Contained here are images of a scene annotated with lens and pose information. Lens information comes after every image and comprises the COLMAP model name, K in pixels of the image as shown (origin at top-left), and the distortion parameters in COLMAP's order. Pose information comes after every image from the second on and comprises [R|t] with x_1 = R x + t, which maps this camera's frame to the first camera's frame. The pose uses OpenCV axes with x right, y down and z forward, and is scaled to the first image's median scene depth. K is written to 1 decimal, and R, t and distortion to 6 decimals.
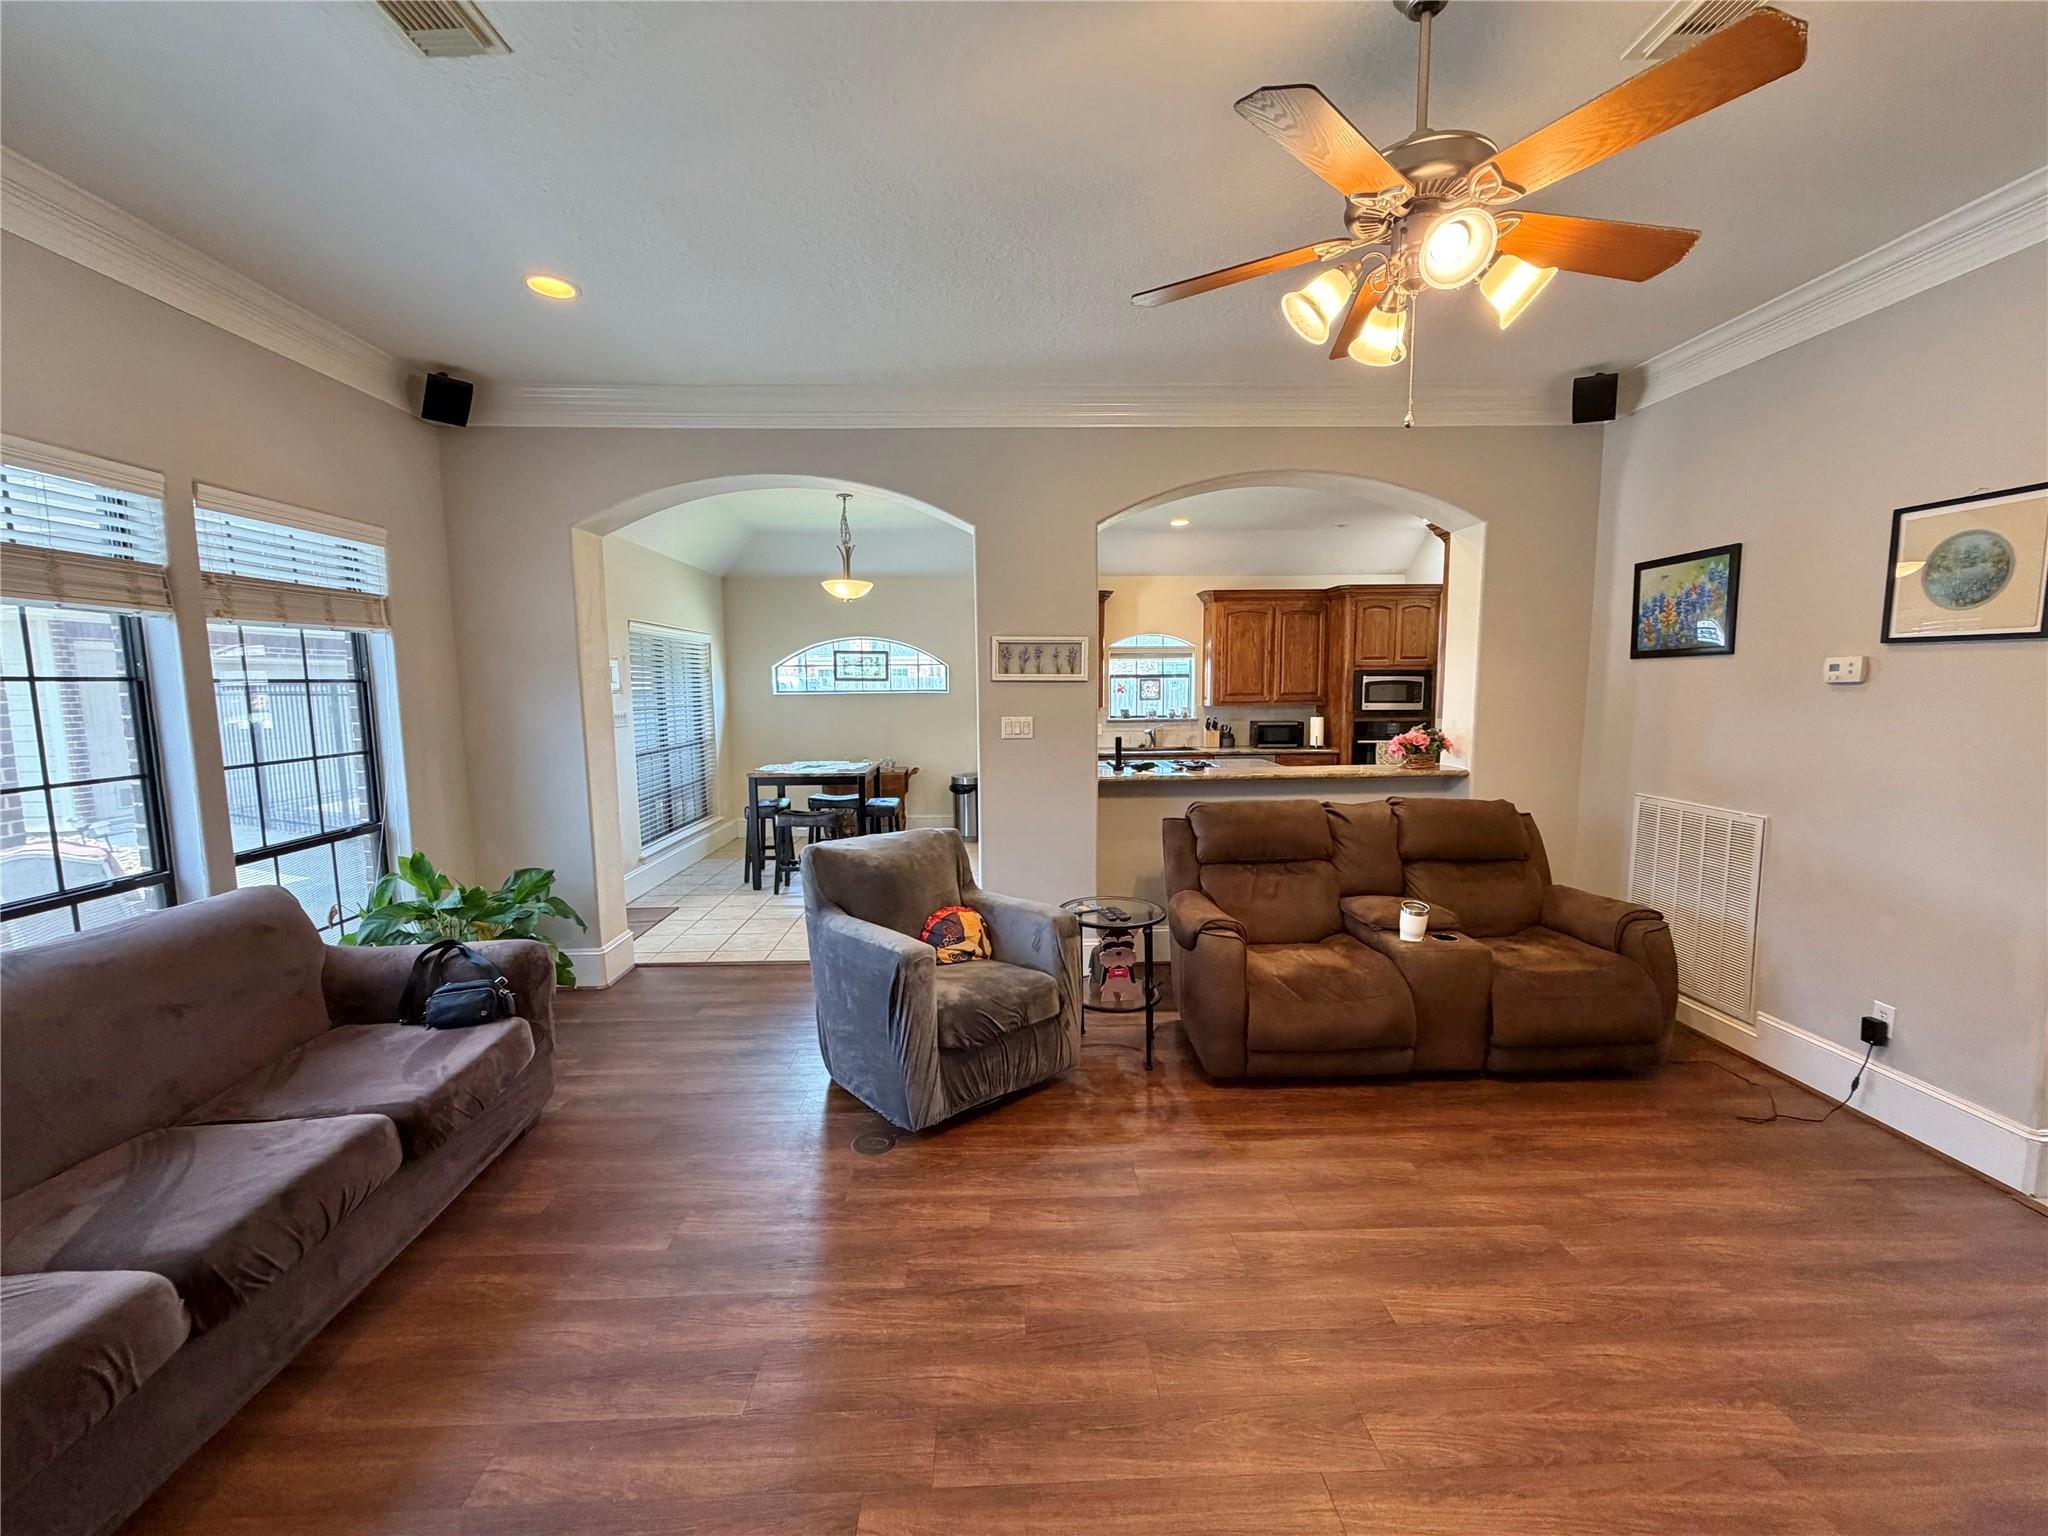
lens RADIAL K [[813.8, 0, 1018.2], [0, 813.8, 769.5], [0, 0, 1]] dist [-0.000805, -0.000085]
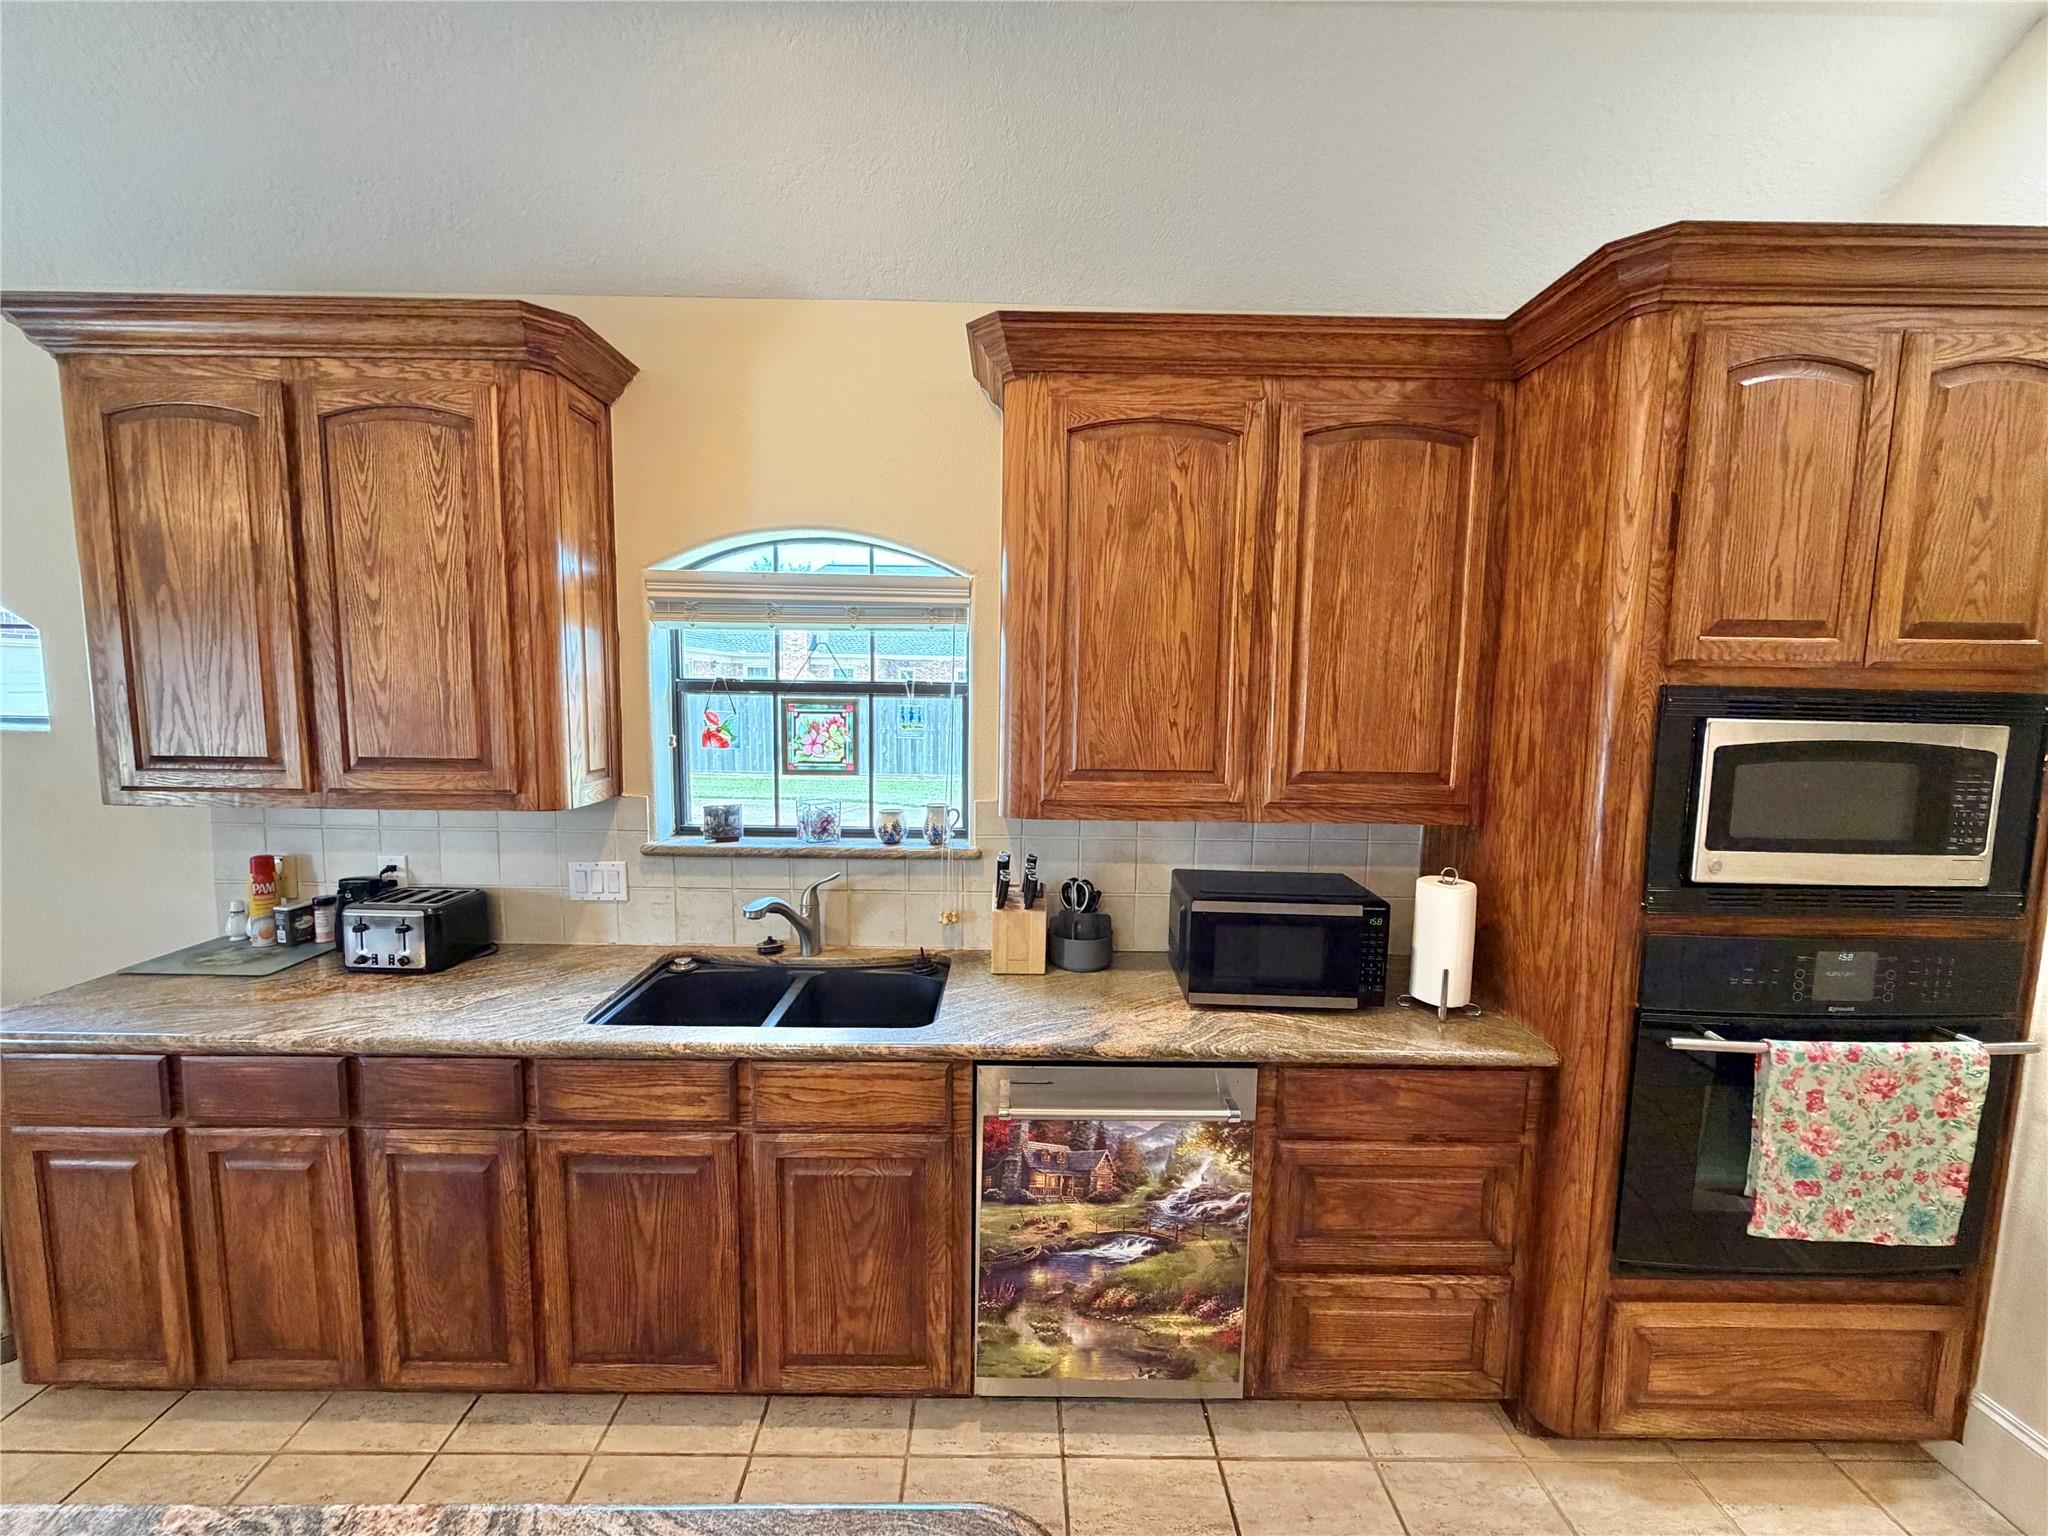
lens RADIAL K [[813.8, 0, 1022.8], [0, 813.8, 767.4], [0, 0, 1]] dist [-0.000805, -0.000085]
pose [[0.999502, 0.026595, -0.016955, 0.247916], [-0.026712, 0.999621, -0.006677, -0.091984], [0.016771, 0.007127, 0.999834, 0.761510]]
